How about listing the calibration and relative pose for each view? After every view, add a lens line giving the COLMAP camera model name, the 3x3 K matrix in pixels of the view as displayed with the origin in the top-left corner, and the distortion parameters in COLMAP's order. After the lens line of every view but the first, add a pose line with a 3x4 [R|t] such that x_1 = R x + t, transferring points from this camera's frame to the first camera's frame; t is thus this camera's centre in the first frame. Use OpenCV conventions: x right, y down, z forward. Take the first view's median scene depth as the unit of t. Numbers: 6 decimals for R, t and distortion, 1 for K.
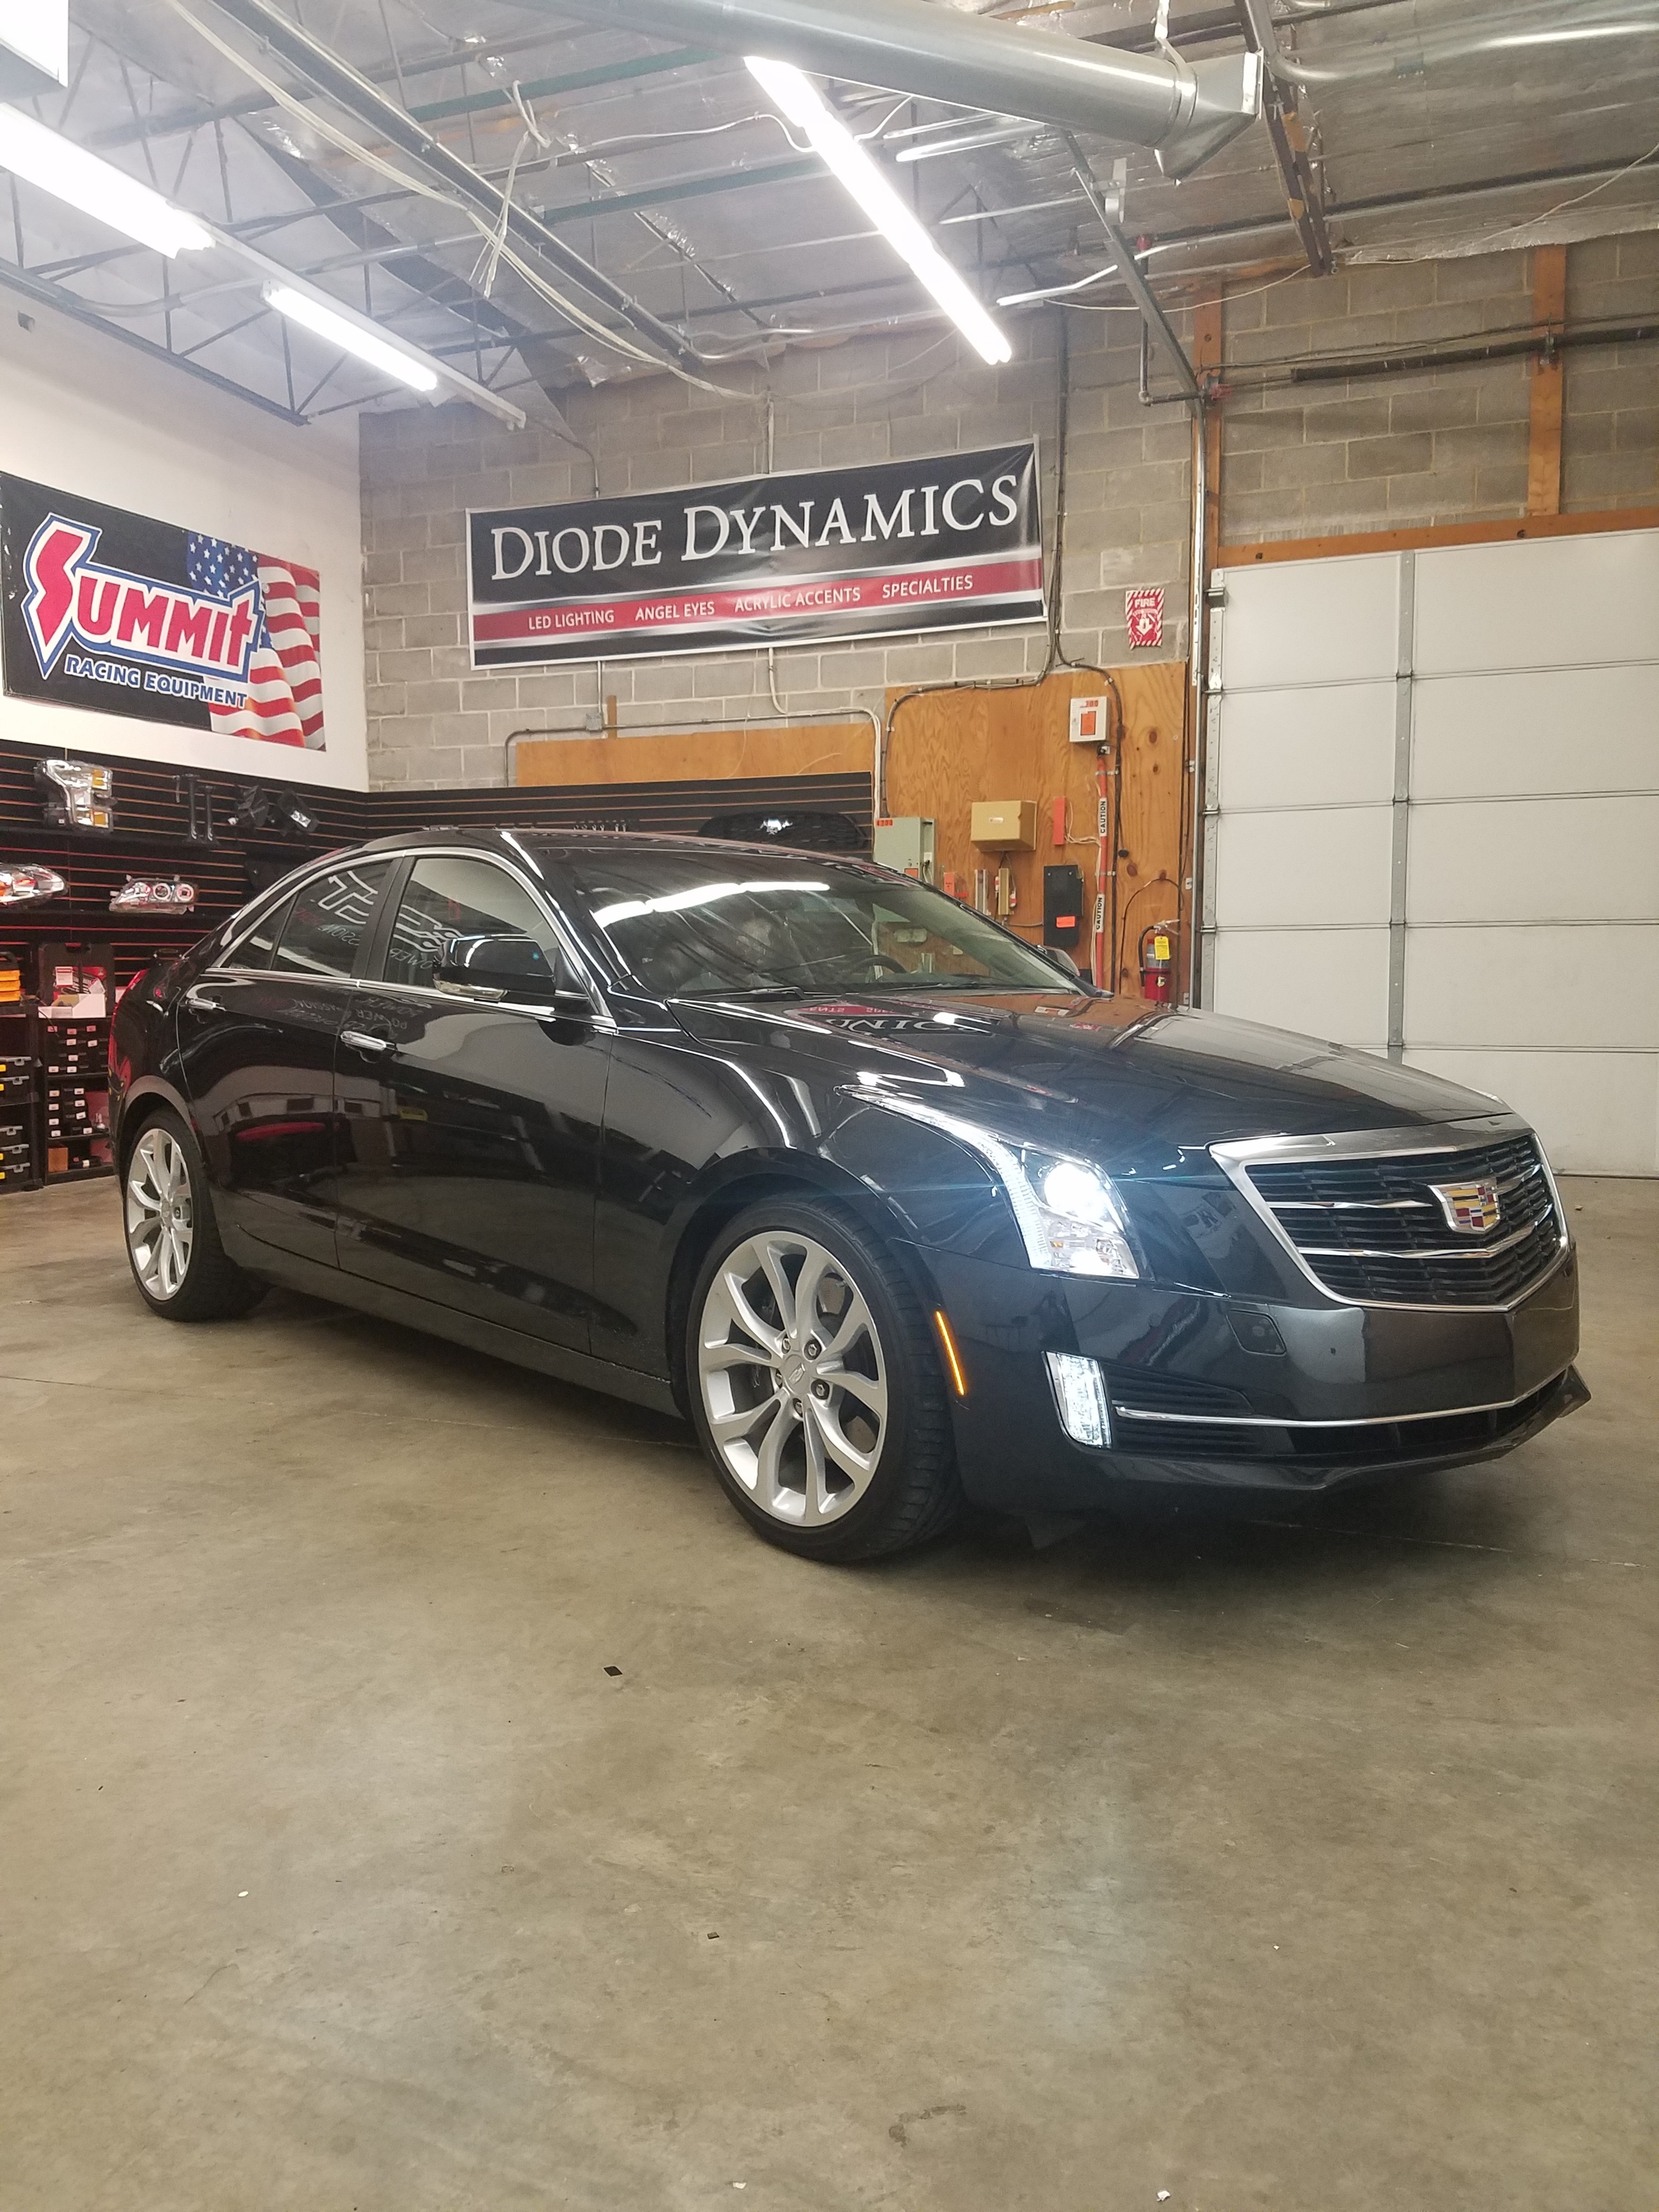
lens RADIAL K [[1804.3, 0, 803.2], [0, 1804.3, 1085.0], [0, 0, 1]] dist [0.188150, -0.371735]
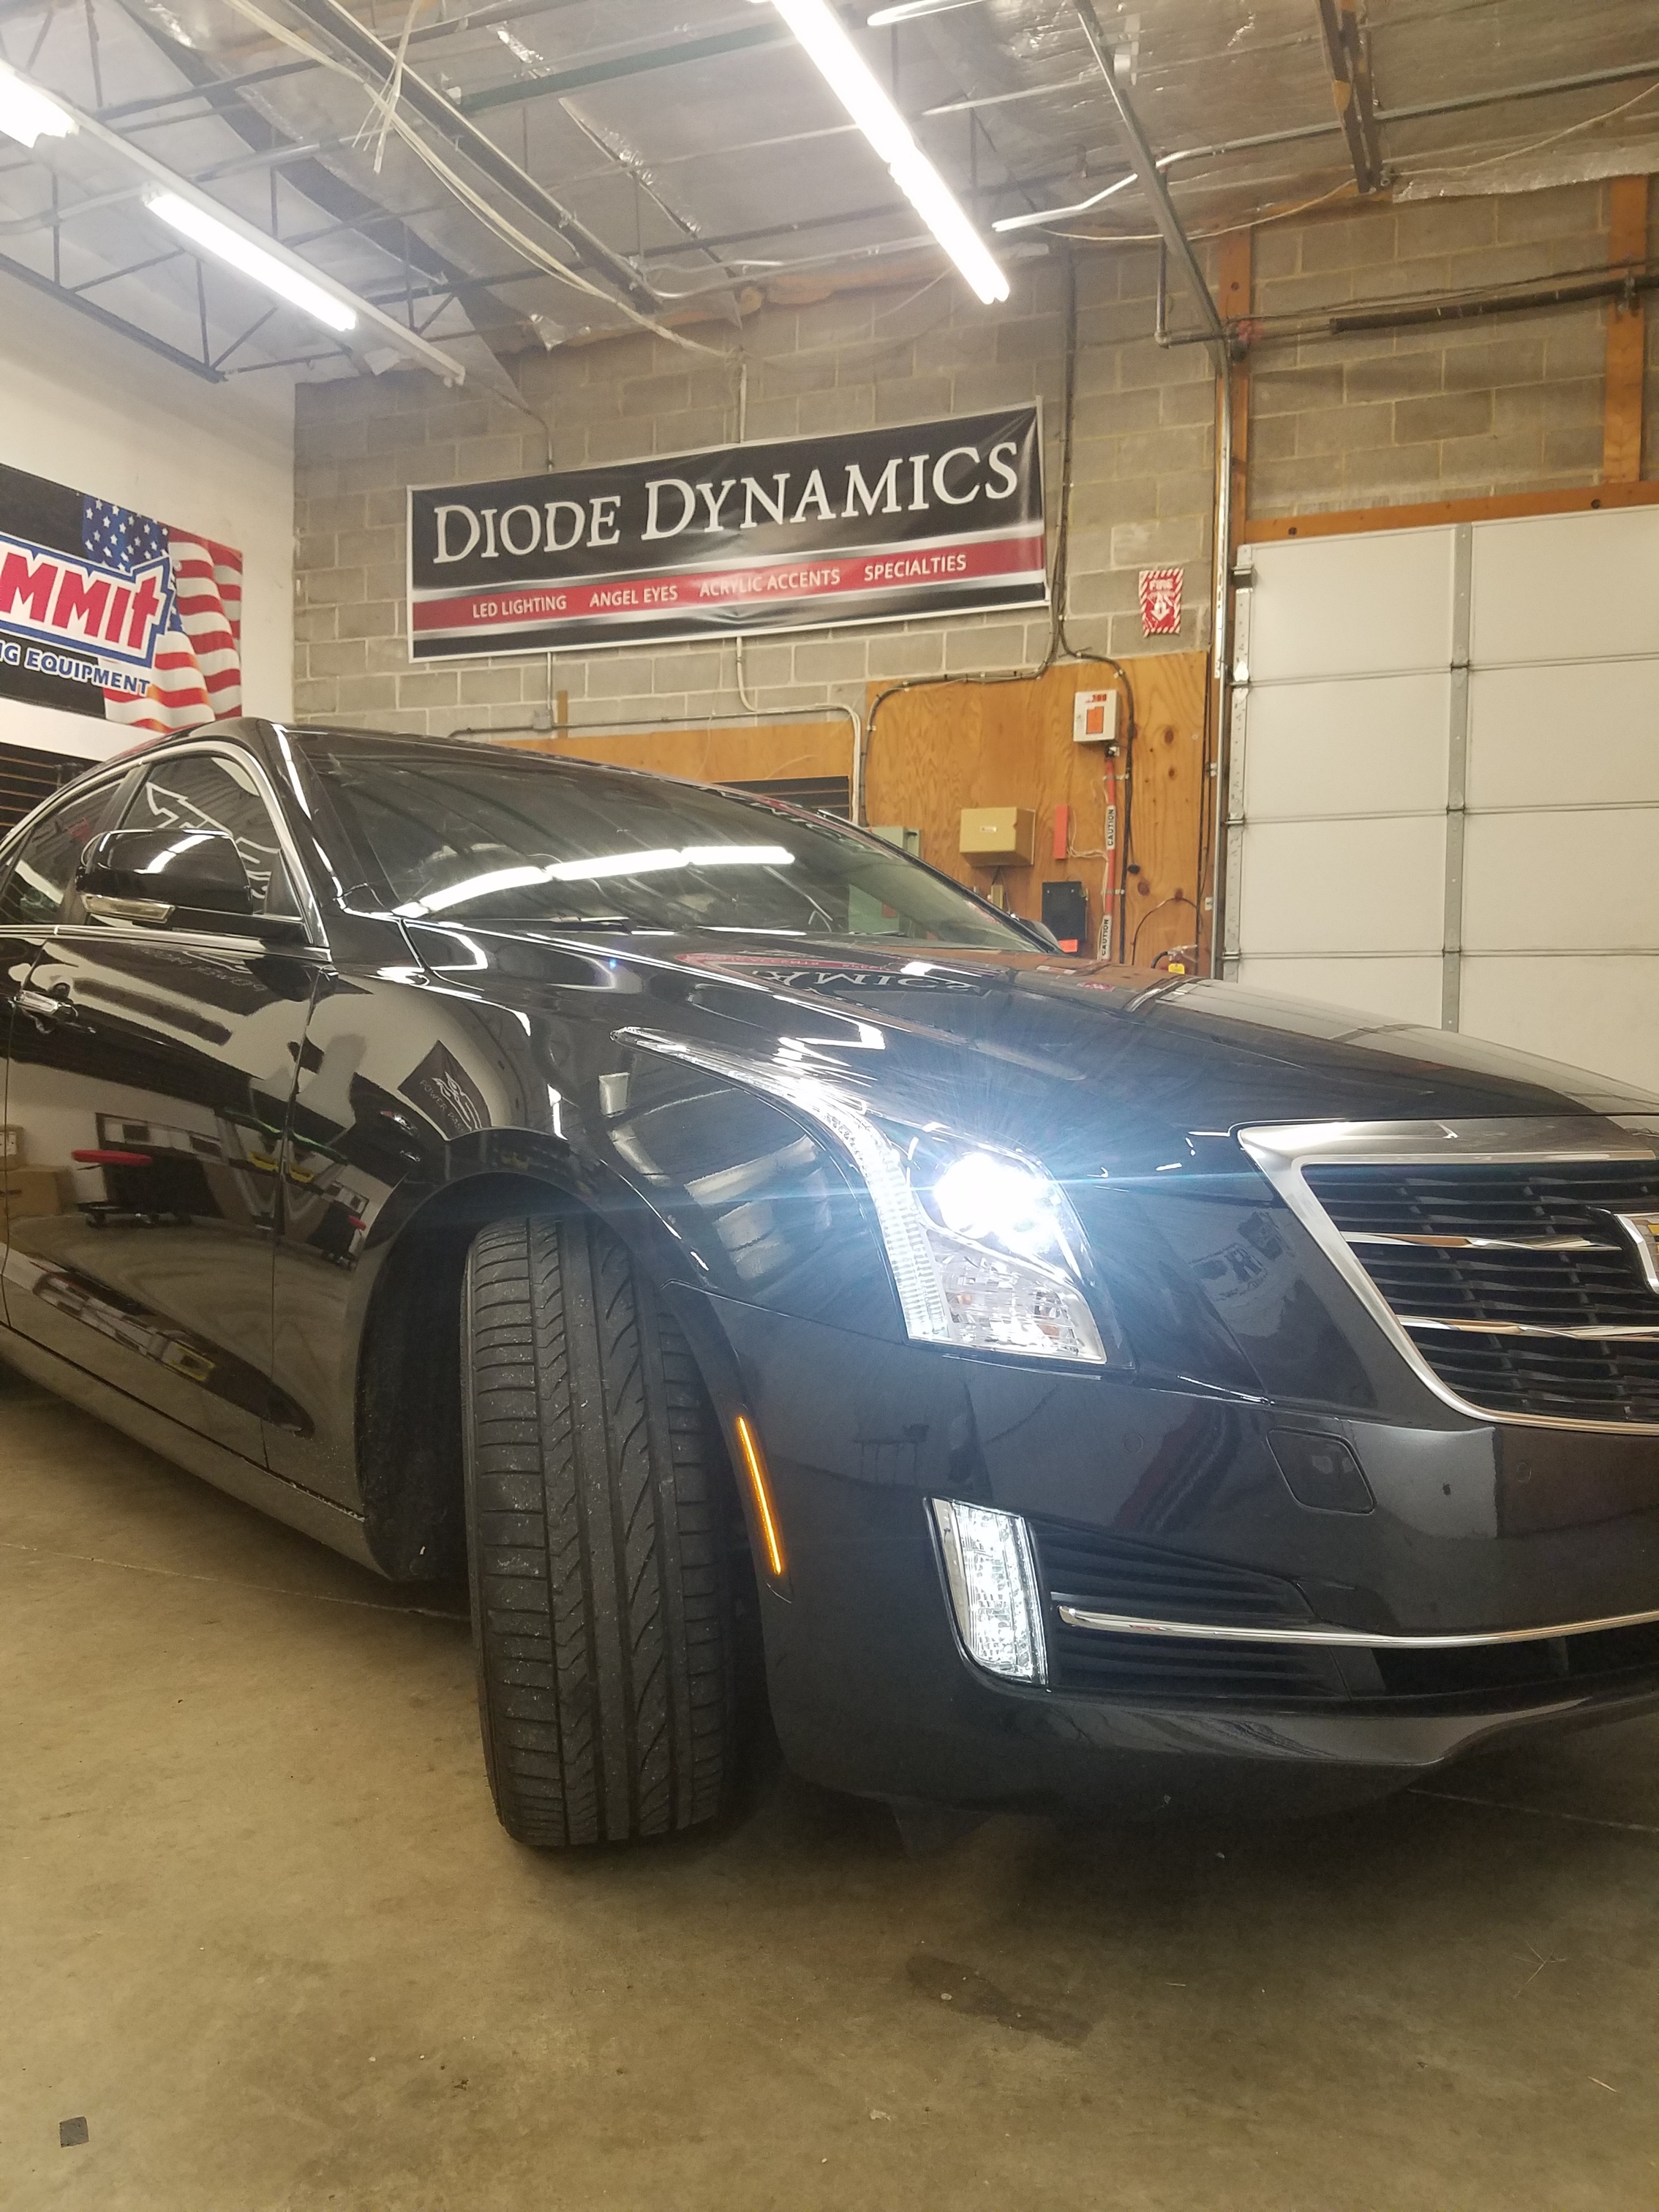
lens RADIAL K [[1804.3, 0, 803.2], [0, 1804.3, 1085.0], [0, 0, 1]] dist [0.188150, -0.371735]
pose [[0.999797, 0.017410, -0.010130, 0.027253], [-0.017791, 0.999087, -0.038853, 0.012531], [0.009444, 0.039025, 0.999194, 0.125870]]
